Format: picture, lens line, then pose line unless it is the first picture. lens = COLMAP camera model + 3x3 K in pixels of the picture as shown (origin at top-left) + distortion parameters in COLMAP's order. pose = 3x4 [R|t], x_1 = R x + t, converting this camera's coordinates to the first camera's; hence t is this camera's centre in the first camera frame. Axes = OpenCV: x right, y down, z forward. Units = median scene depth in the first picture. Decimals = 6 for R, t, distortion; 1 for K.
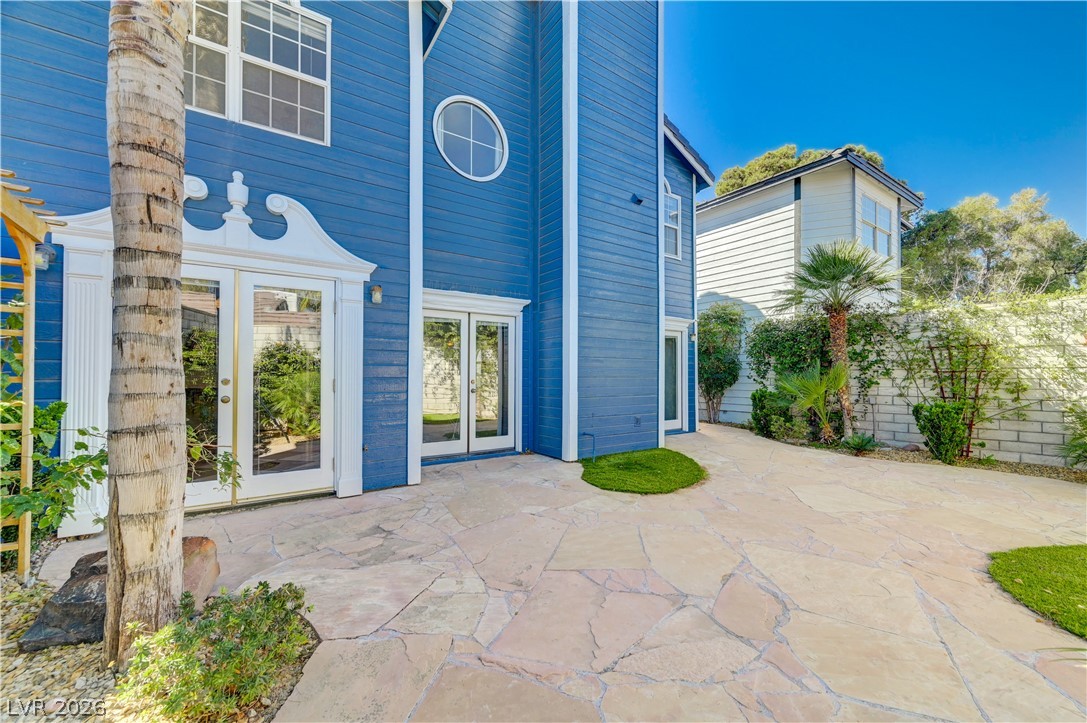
lens RADIAL K [[428.4, 0, 549.5], [0, 428.4, 369.9], [0, 0, 1]] dist [-0.000027, 0.000158]
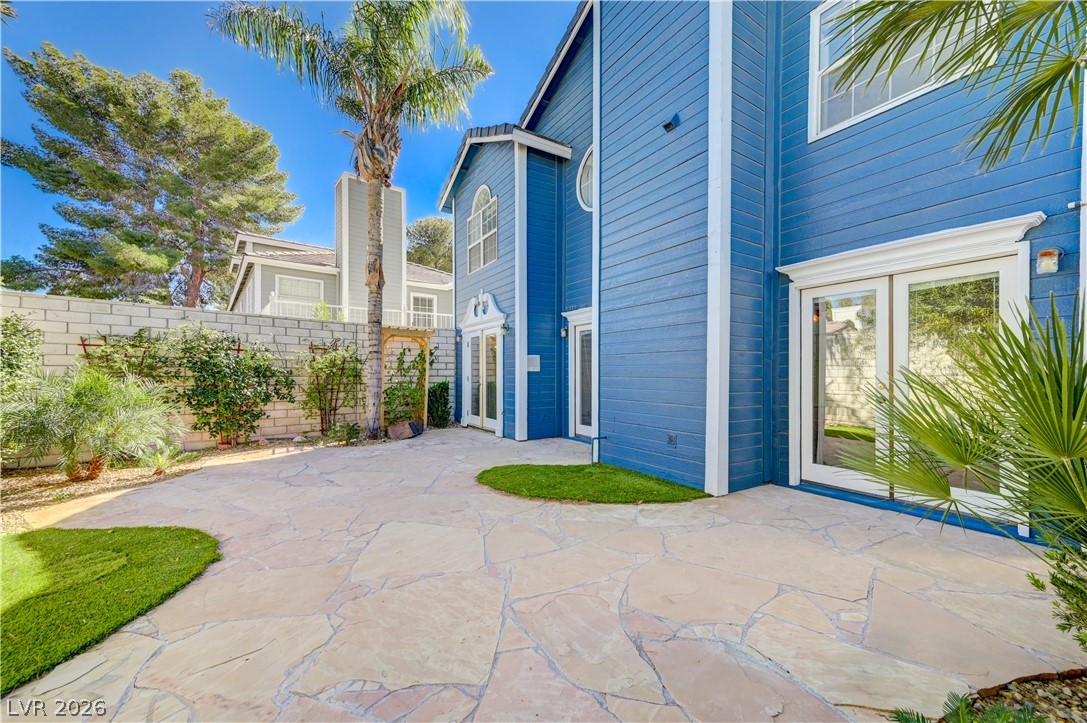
lens RADIAL K [[428.4, 0, 549.5], [0, 428.4, 369.9], [0, 0, 1]] dist [-0.000027, 0.000158]
pose [[-0.040005, -0.012389, -0.999123, 1.364236], [0.006939, 0.999896, -0.012677, 0.017525], [0.999175, -0.007440, -0.039915, 1.232629]]
